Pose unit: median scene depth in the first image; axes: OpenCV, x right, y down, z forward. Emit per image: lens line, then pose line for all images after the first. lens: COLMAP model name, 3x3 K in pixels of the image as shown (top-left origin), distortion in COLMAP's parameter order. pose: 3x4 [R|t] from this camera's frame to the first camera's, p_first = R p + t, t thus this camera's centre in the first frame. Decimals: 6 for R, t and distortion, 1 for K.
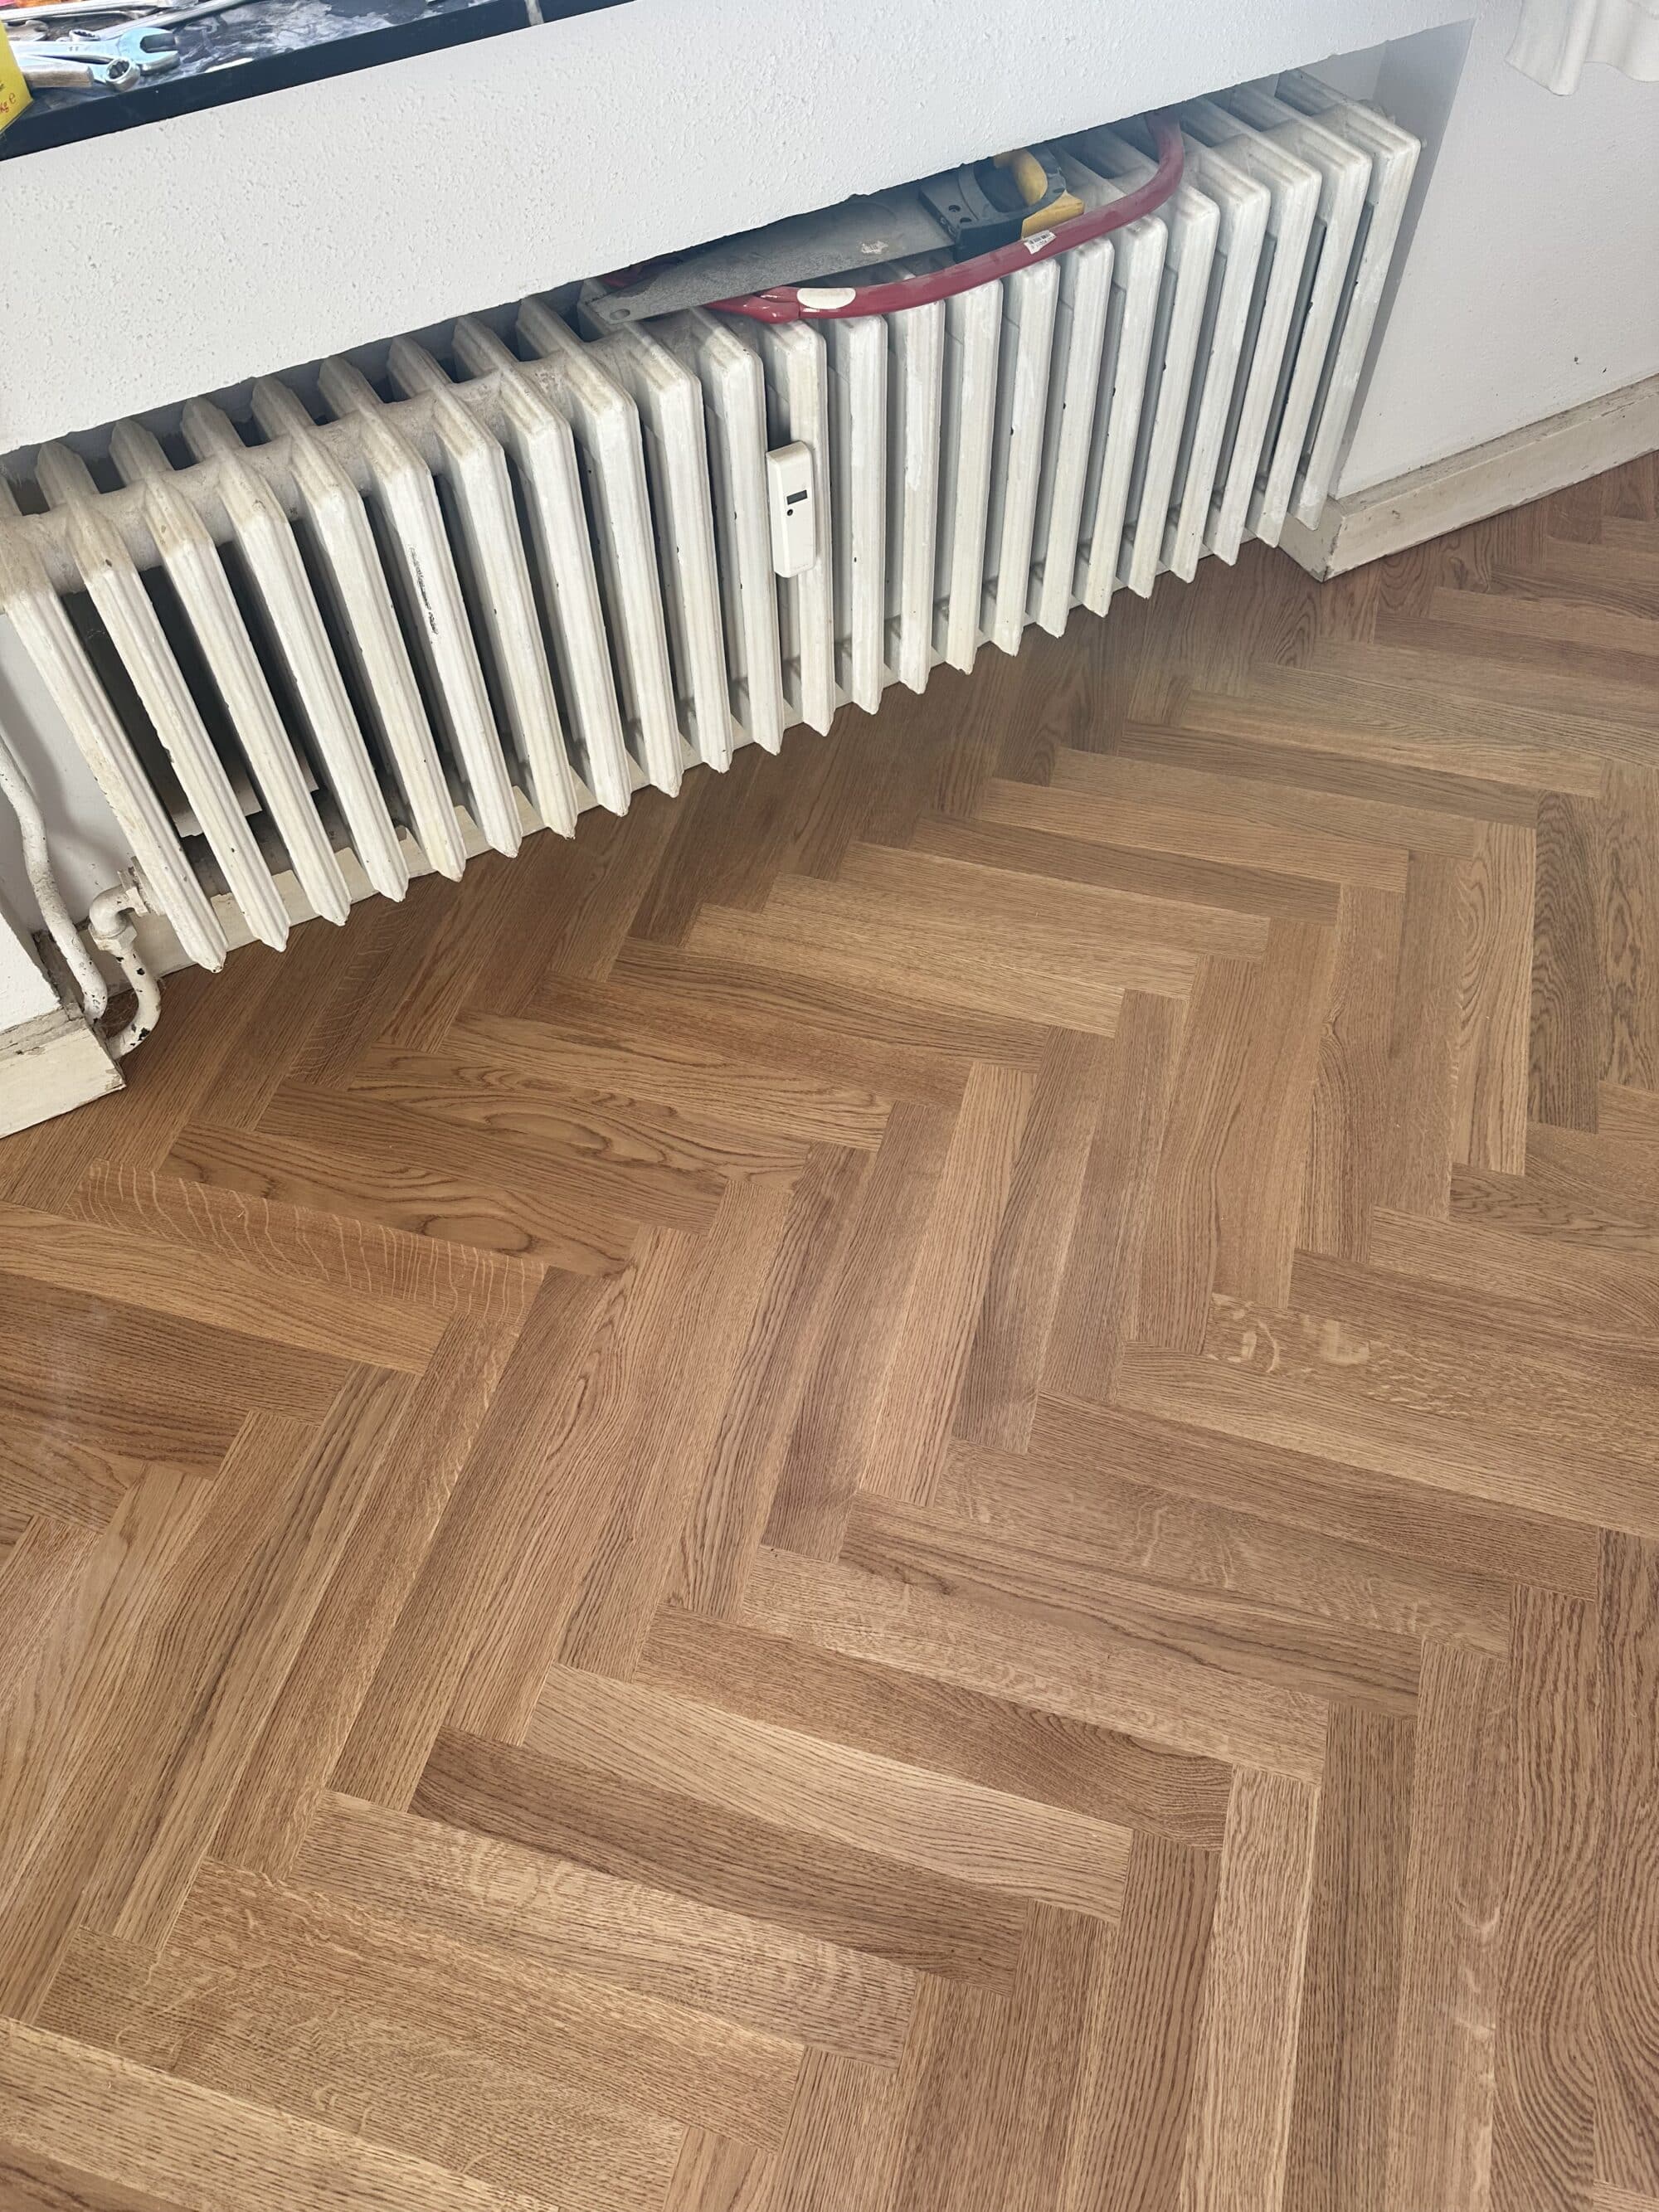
lens RADIAL K [[1558.7, 0, 824.9], [0, 1558.7, 1119.9], [0, 0, 1]] dist [0.045489, -0.082785]
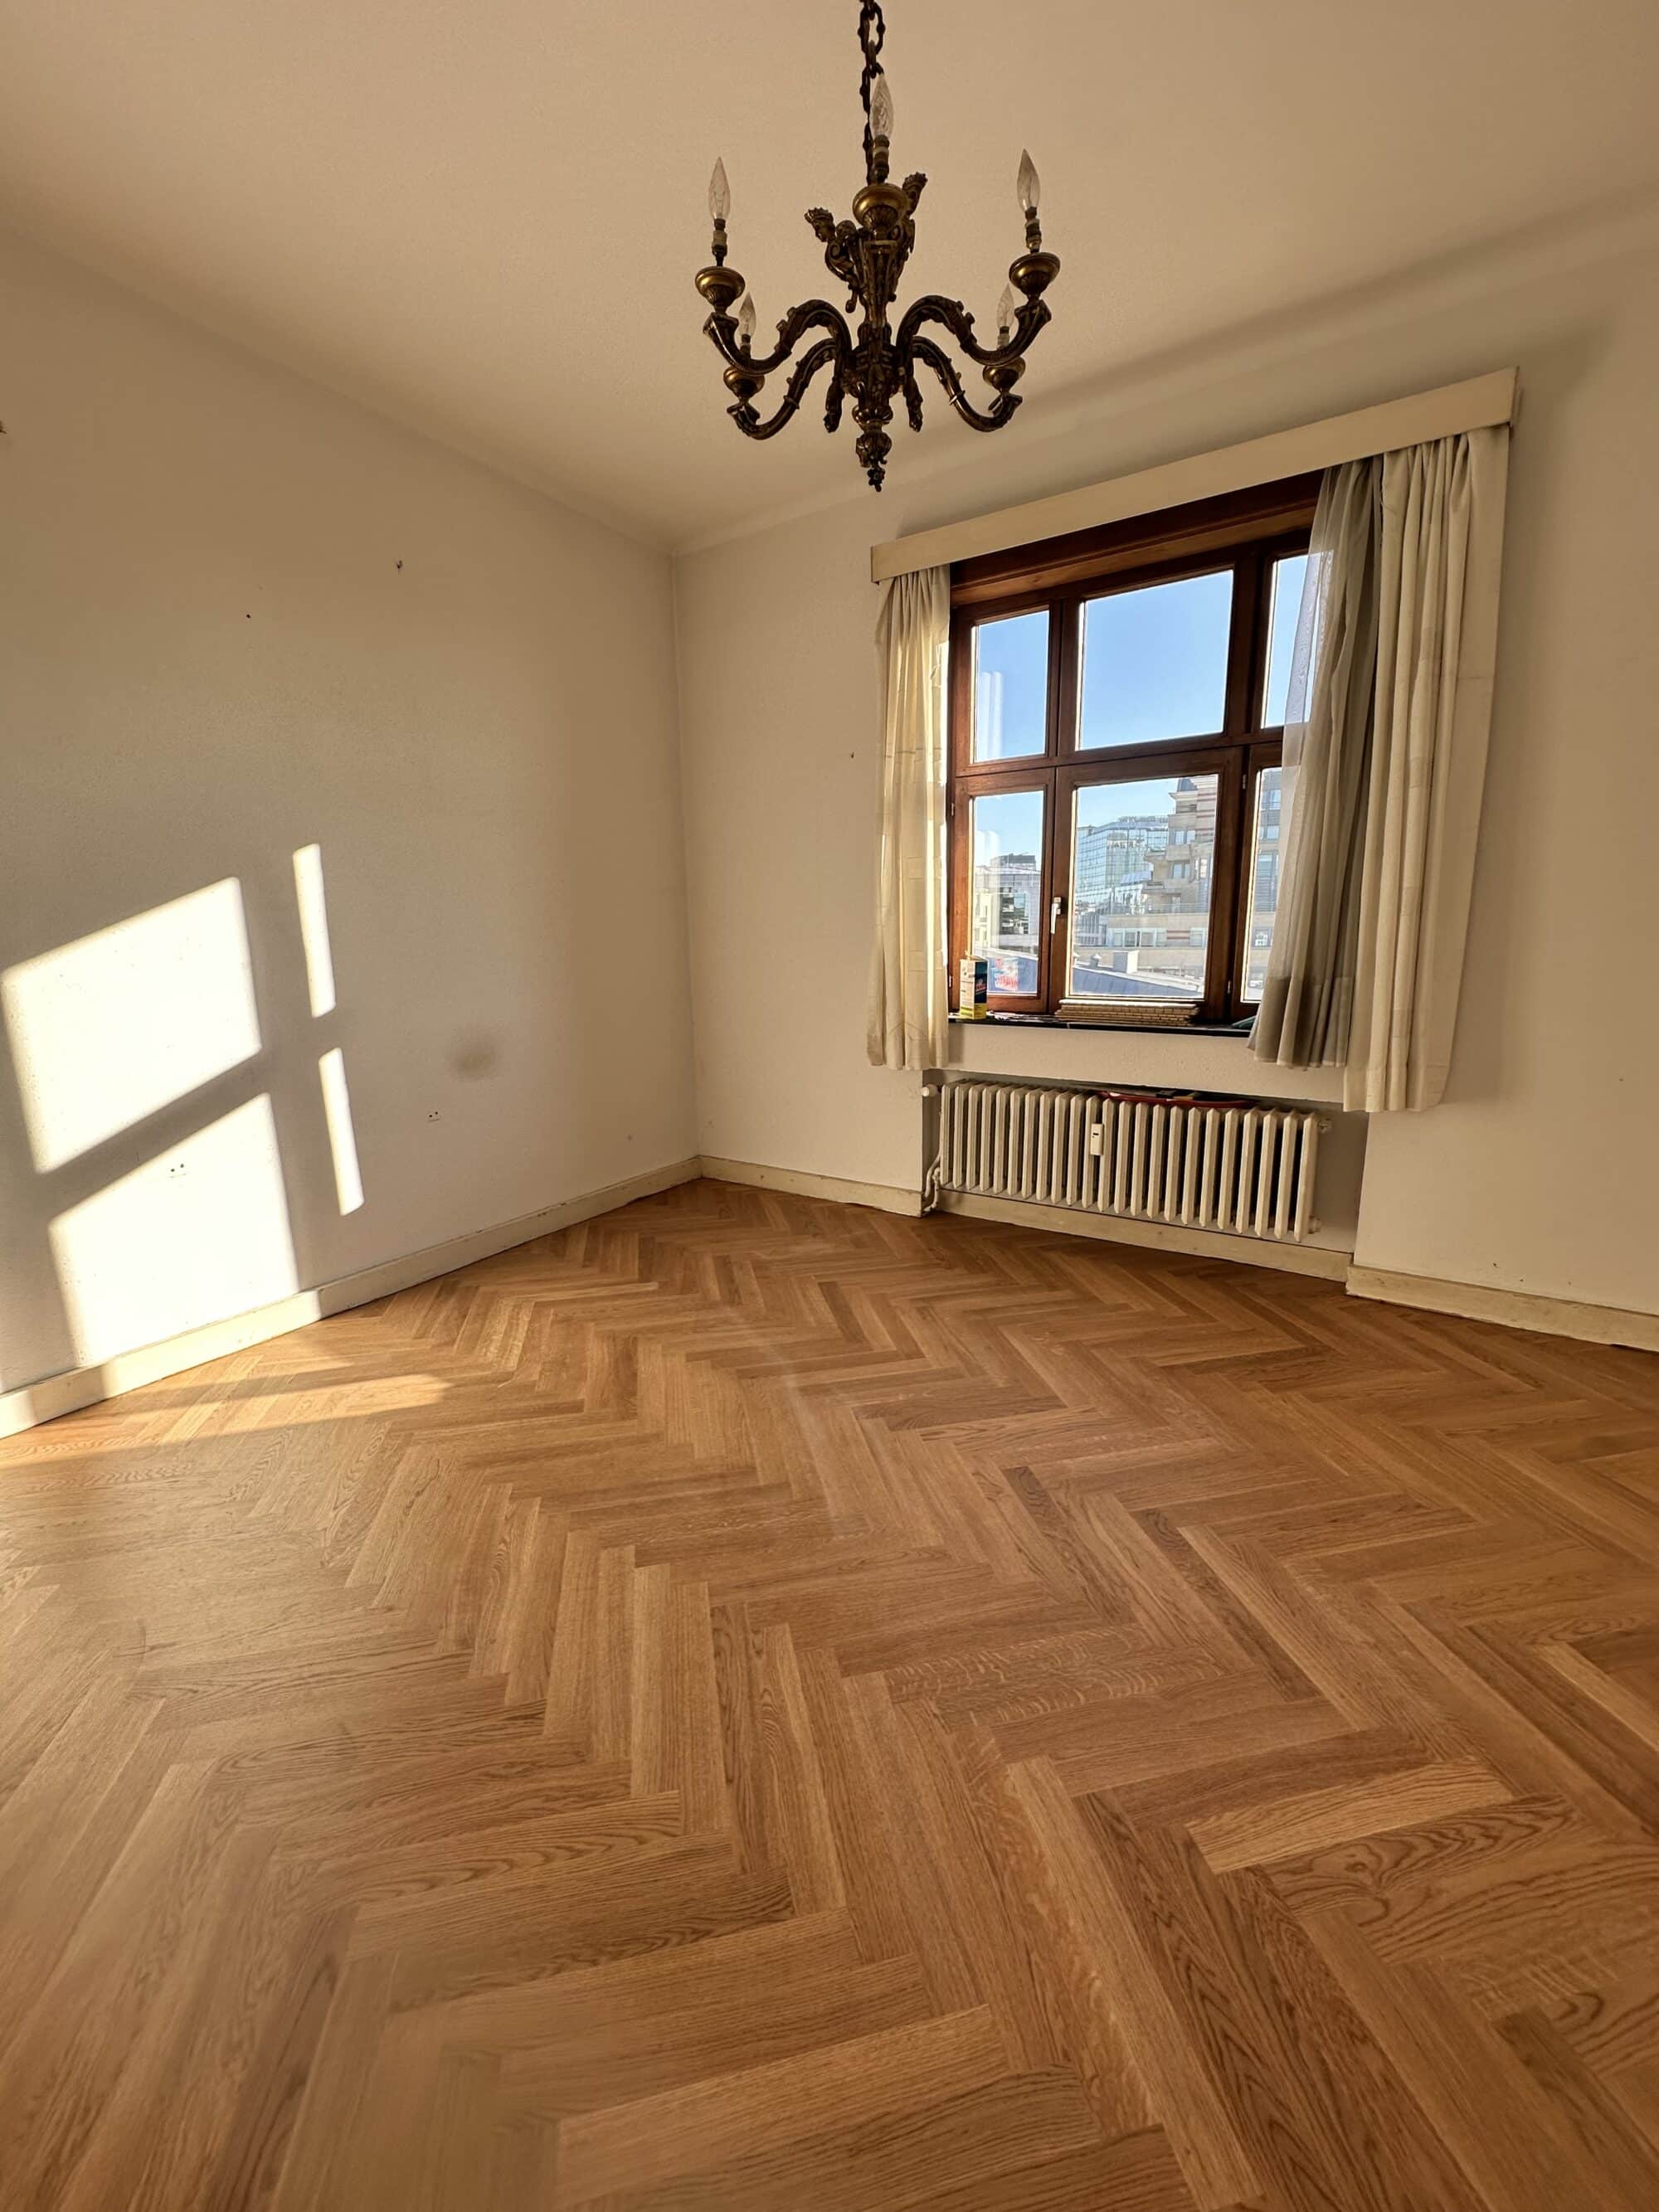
lens RADIAL K [[871.3, 0, 825.8], [0, 871.3, 1096.7], [0, 0, 1]] dist [-0.006500, 0.001067]
pose [[0.453221, 0.175671, -0.873917, 1.501892], [-0.735399, 0.627743, -0.255198, 0.592329], [0.503765, 0.758339, 0.413695, -0.350214]]
